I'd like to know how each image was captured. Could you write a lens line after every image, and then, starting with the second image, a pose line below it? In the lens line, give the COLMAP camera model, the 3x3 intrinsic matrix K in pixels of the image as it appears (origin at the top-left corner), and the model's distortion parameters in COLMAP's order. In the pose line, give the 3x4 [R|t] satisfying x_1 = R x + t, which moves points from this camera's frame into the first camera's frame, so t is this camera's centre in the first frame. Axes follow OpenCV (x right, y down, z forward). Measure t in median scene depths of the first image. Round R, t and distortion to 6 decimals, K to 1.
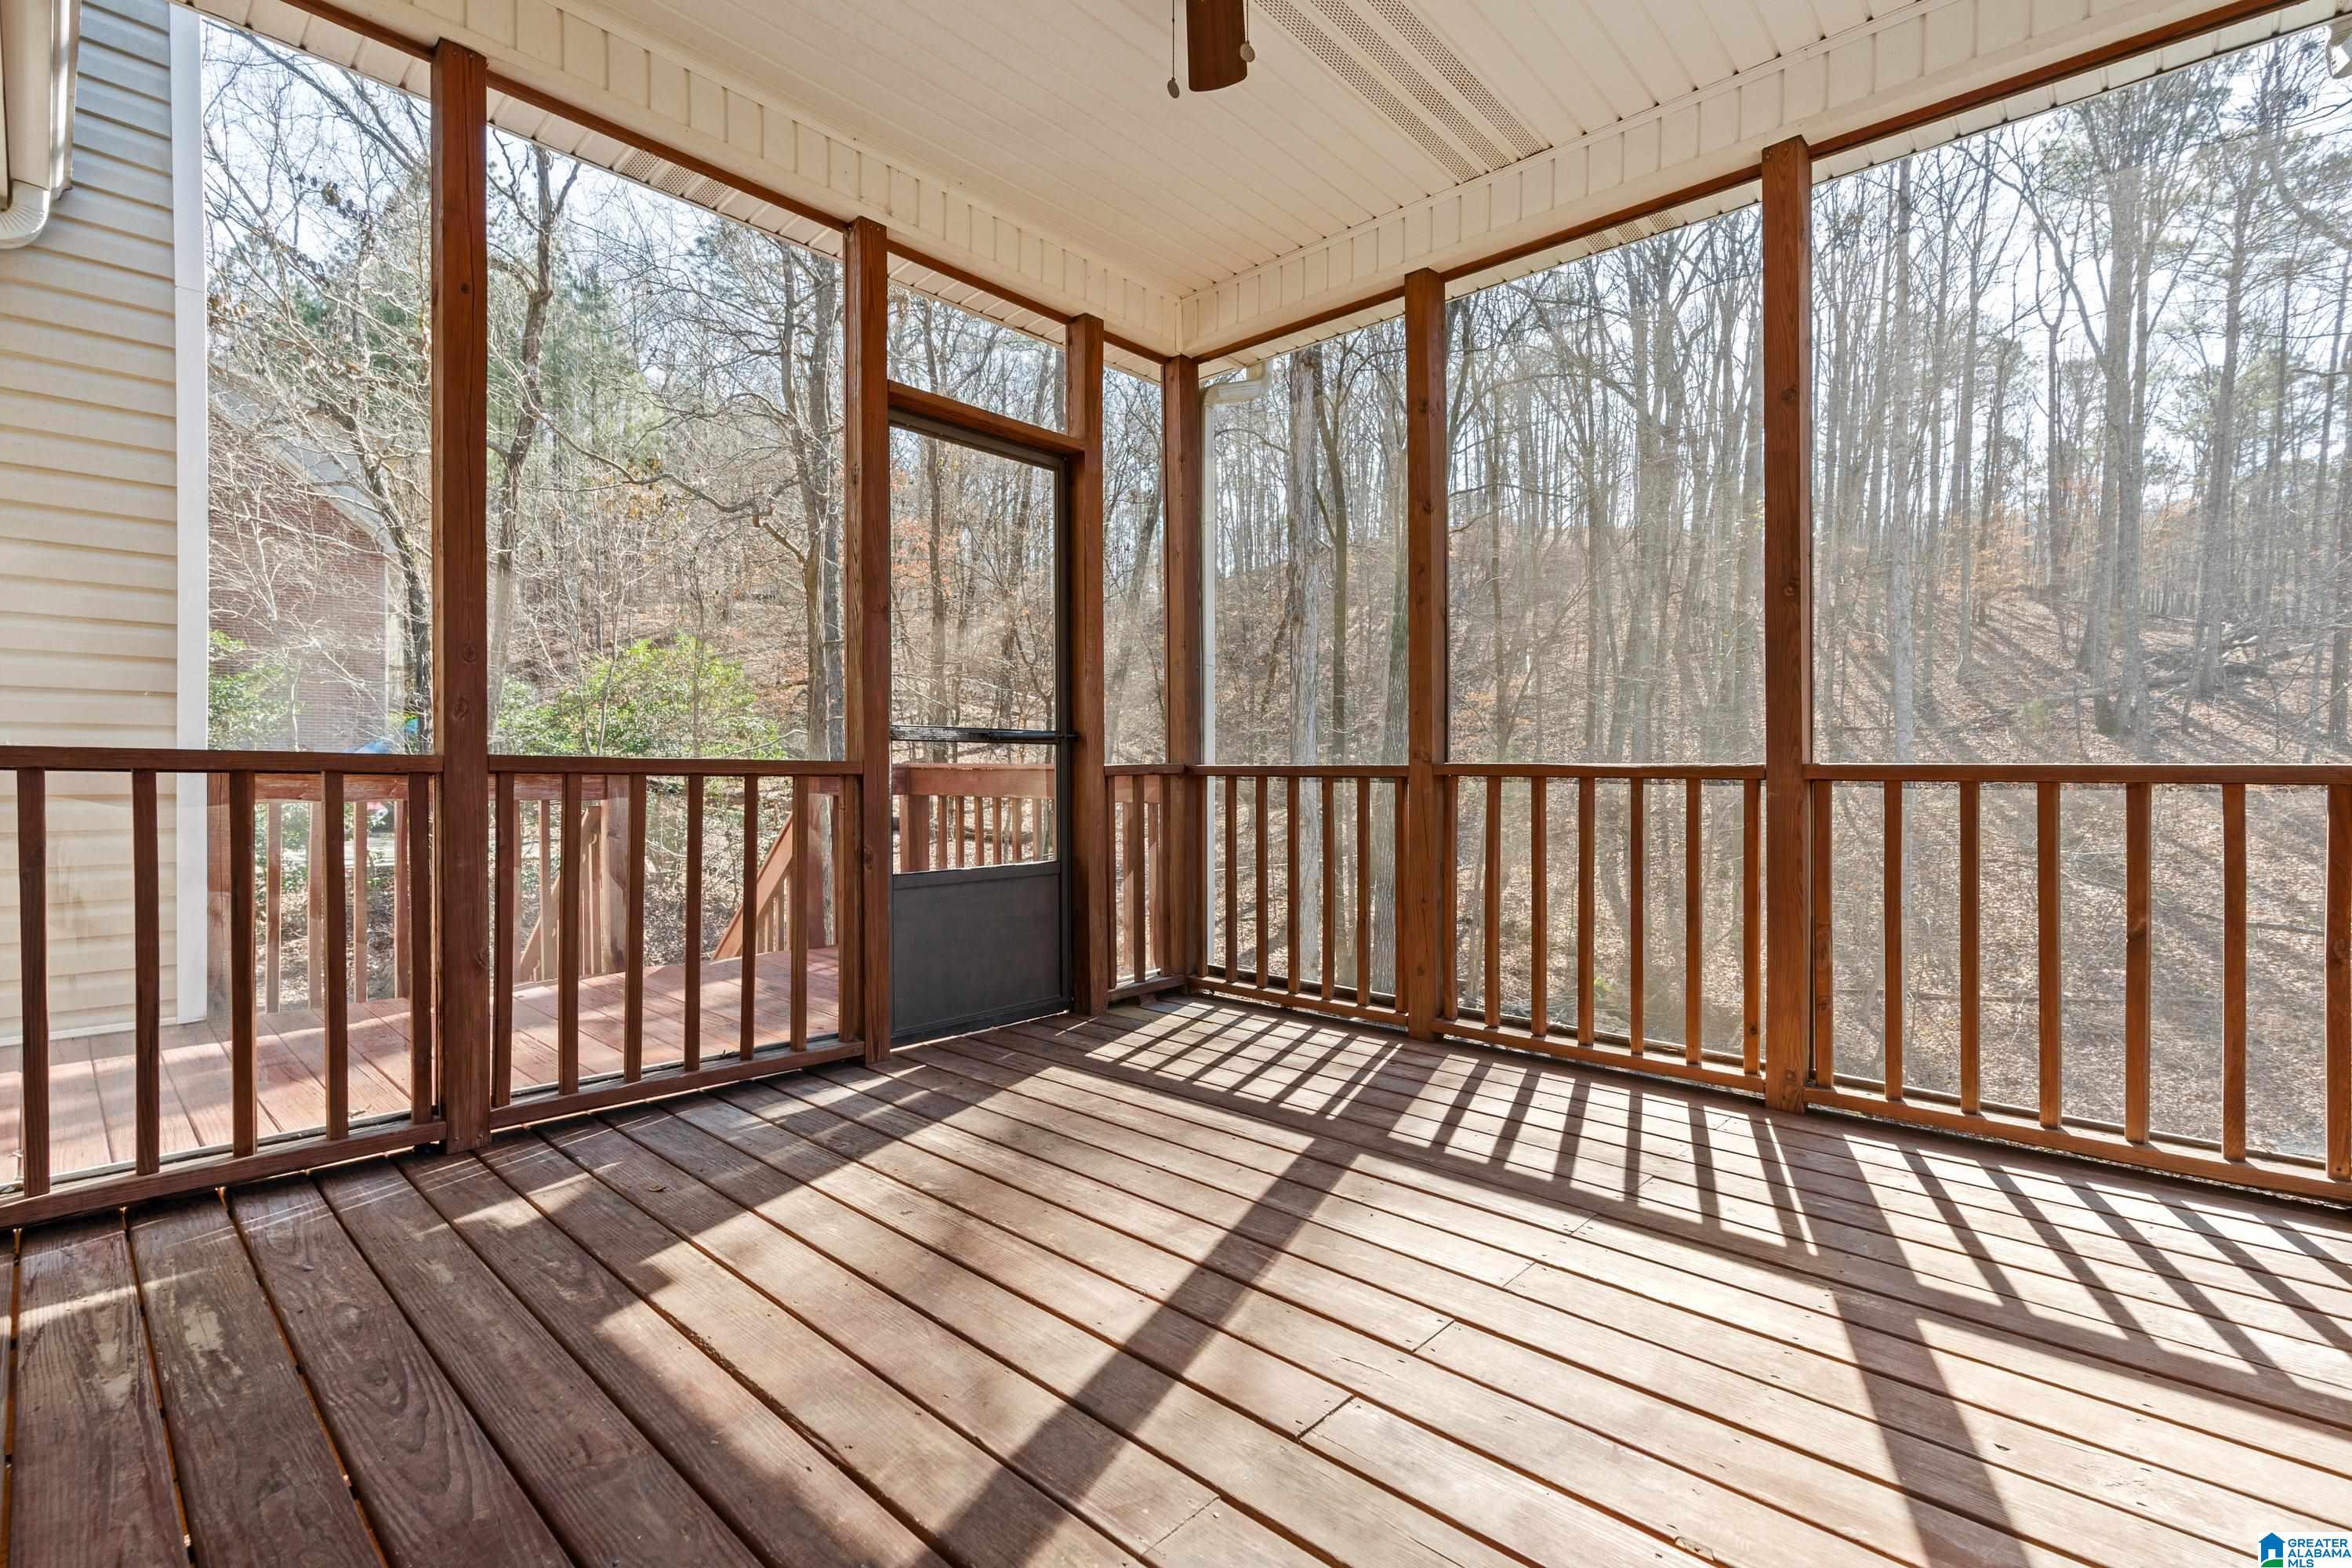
lens RADIAL K [[1066.7, 0, 1167.3], [0, 1066.7, 774.0], [0, 0, 1]] dist [-0.004027, -0.000659]
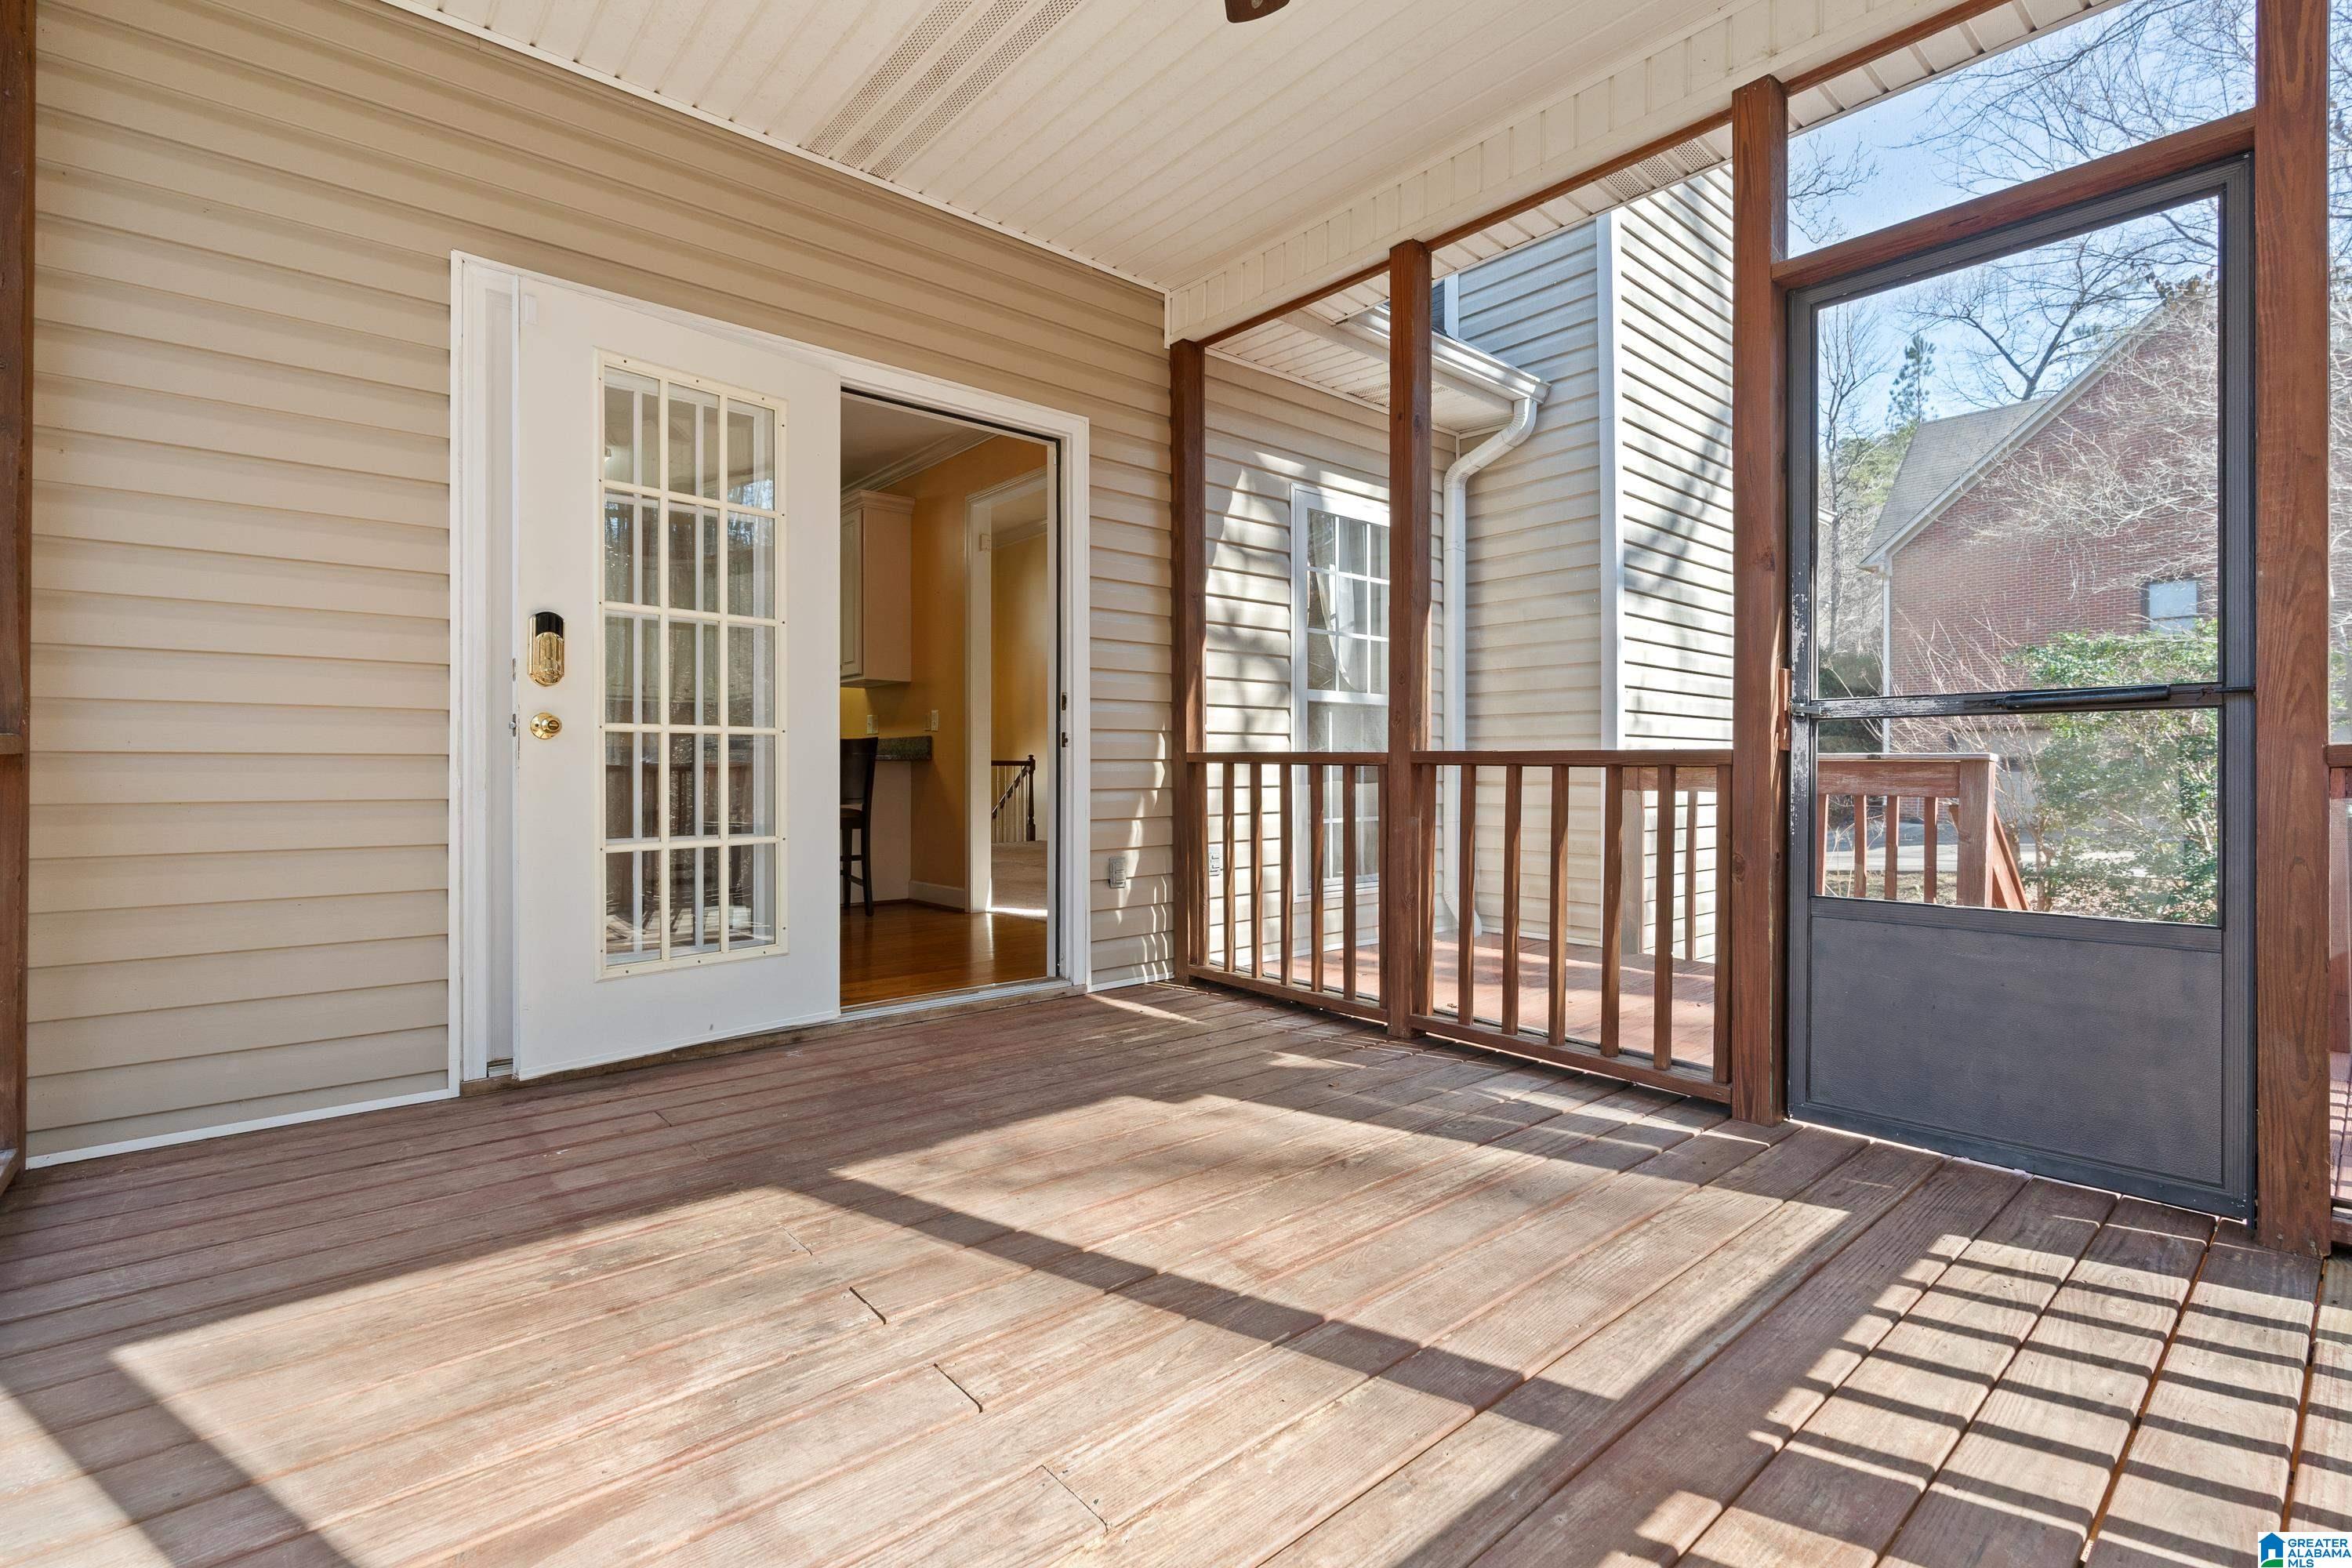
lens RADIAL K [[1066.7, 0, 1167.7], [0, 1066.7, 781.4], [0, 0, 1]] dist [-0.004027, -0.000659]
pose [[-0.107591, 0.013090, -0.994109, 0.668498], [-0.001060, 0.999911, 0.013281, 0.002238], [0.994195, 0.002483, -0.107568, 0.751904]]
